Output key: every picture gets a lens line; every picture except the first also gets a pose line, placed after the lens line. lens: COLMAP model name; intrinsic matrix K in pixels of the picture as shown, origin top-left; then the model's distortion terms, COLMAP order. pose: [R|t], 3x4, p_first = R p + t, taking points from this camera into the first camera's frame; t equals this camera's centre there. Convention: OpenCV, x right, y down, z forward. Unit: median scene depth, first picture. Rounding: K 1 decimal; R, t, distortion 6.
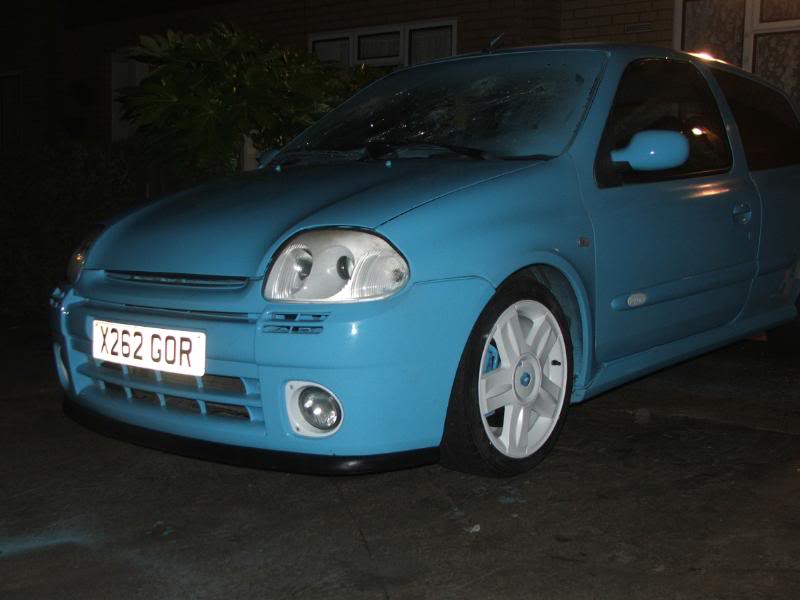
lens RADIAL K [[1021.0, 0, 400.0], [0, 1021.0, 300.0], [0, 0, 1]] dist [-0.093091, 0.004318]
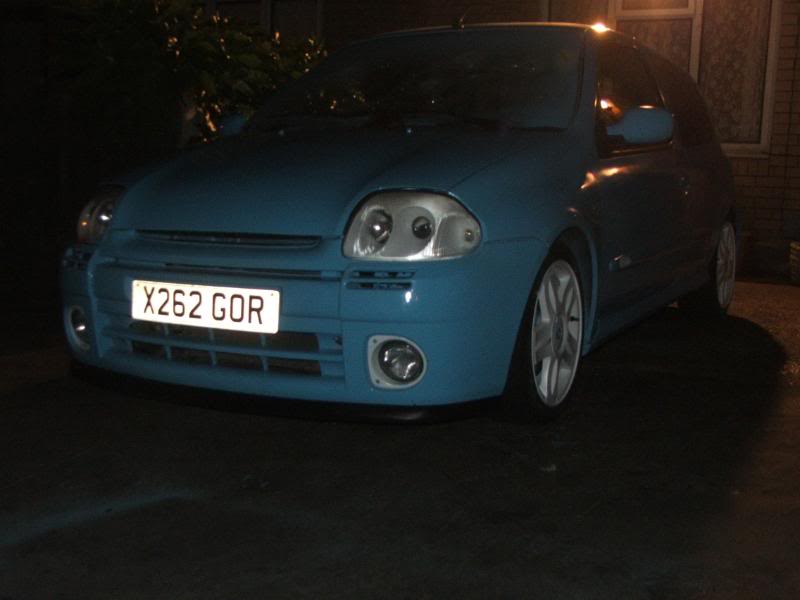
lens RADIAL K [[1021.0, 0, 400.0], [0, 1021.0, 300.0], [0, 0, 1]] dist [-0.093091, 0.004318]
pose [[0.978425, -0.005174, 0.206538, -0.277136], [0.000101, 0.999698, 0.024564, 0.016213], [-0.206603, -0.024013, 0.978130, -0.025752]]
